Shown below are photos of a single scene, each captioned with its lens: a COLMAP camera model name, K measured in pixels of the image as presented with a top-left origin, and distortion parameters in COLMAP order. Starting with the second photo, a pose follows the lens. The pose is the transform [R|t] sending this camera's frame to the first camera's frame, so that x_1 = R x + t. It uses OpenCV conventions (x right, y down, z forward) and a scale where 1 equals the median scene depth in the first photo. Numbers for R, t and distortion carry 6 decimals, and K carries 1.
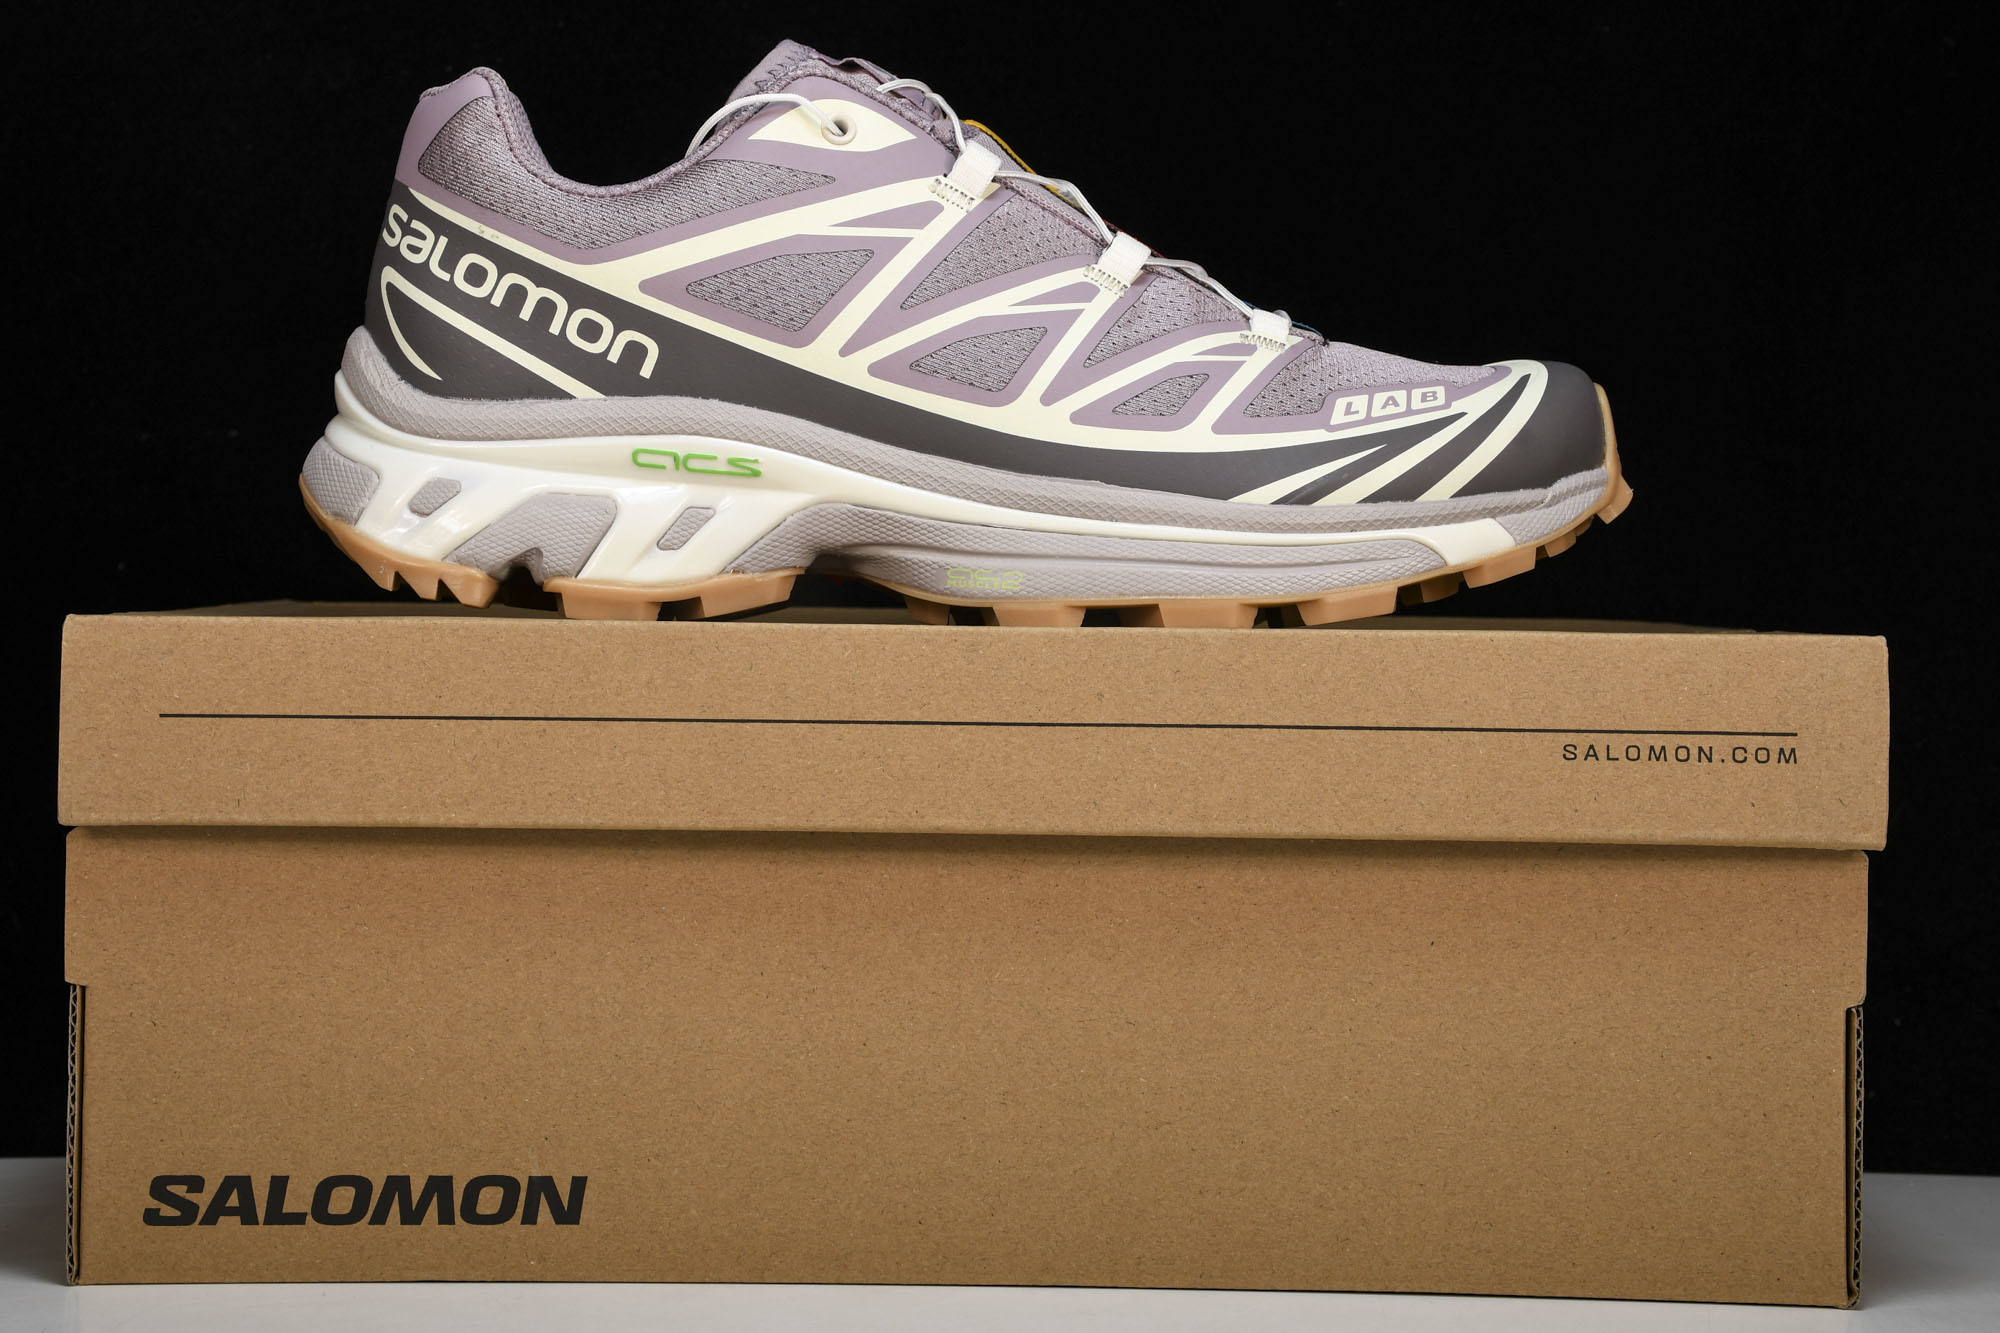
lens RADIAL K [[4383.8, 0, 998.3], [0, 4383.8, 668.2], [0, 0, 1]] dist [0.404778, 0.000000]
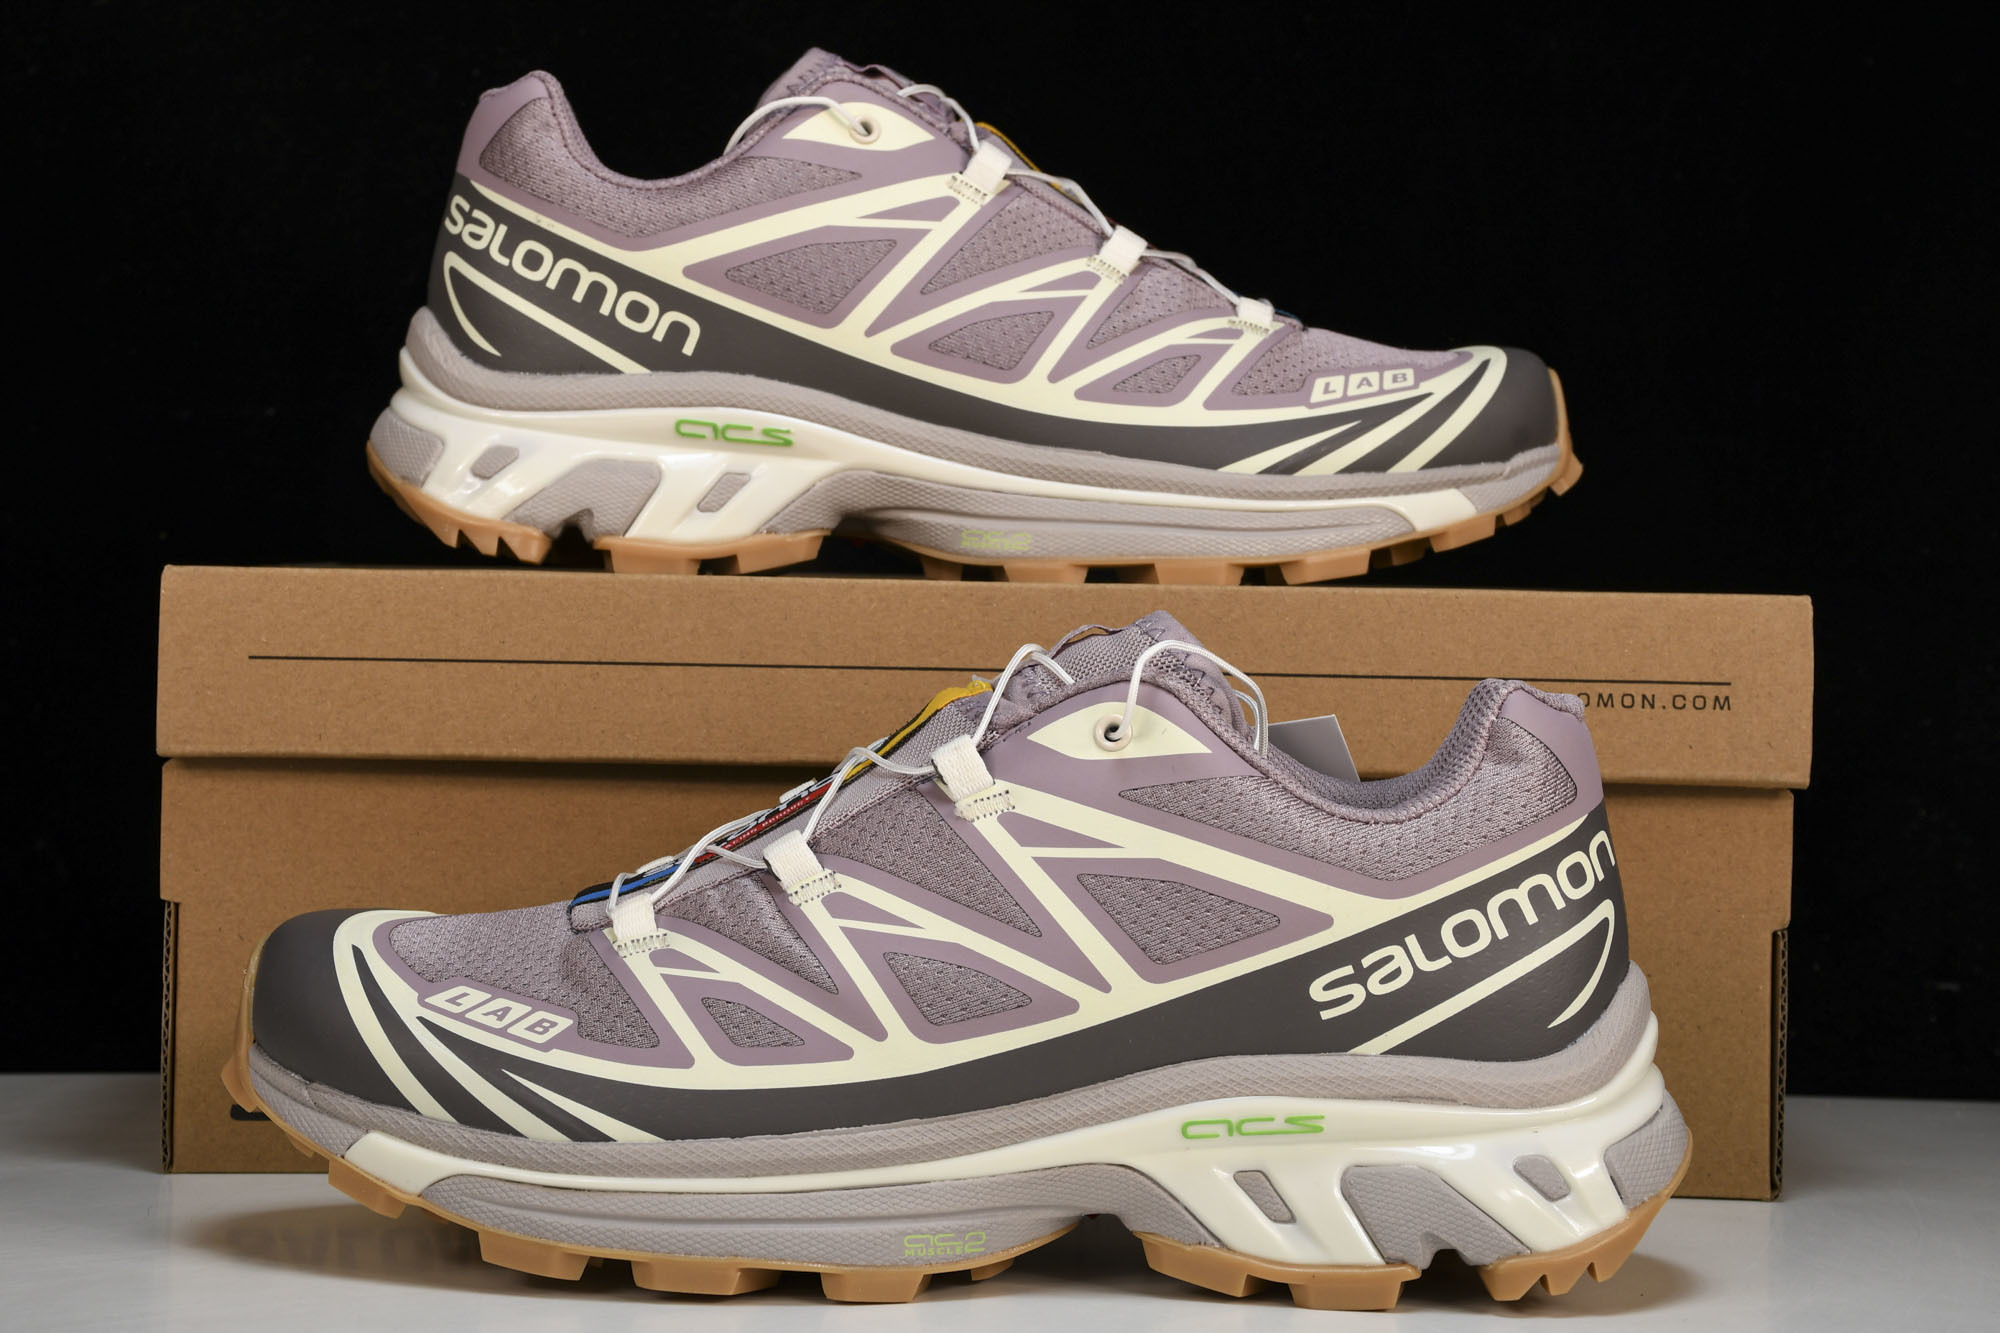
lens RADIAL K [[4383.8, 0, 999.8], [0, 4383.8, 662.8], [0, 0, 1]] dist [0.404778, 0.000000]
pose [[0.999849, 0.006725, 0.016051, -0.019602], [-0.006693, 0.999976, -0.002032, 0.012625], [-0.016064, 0.001924, 0.999869, -0.099284]]
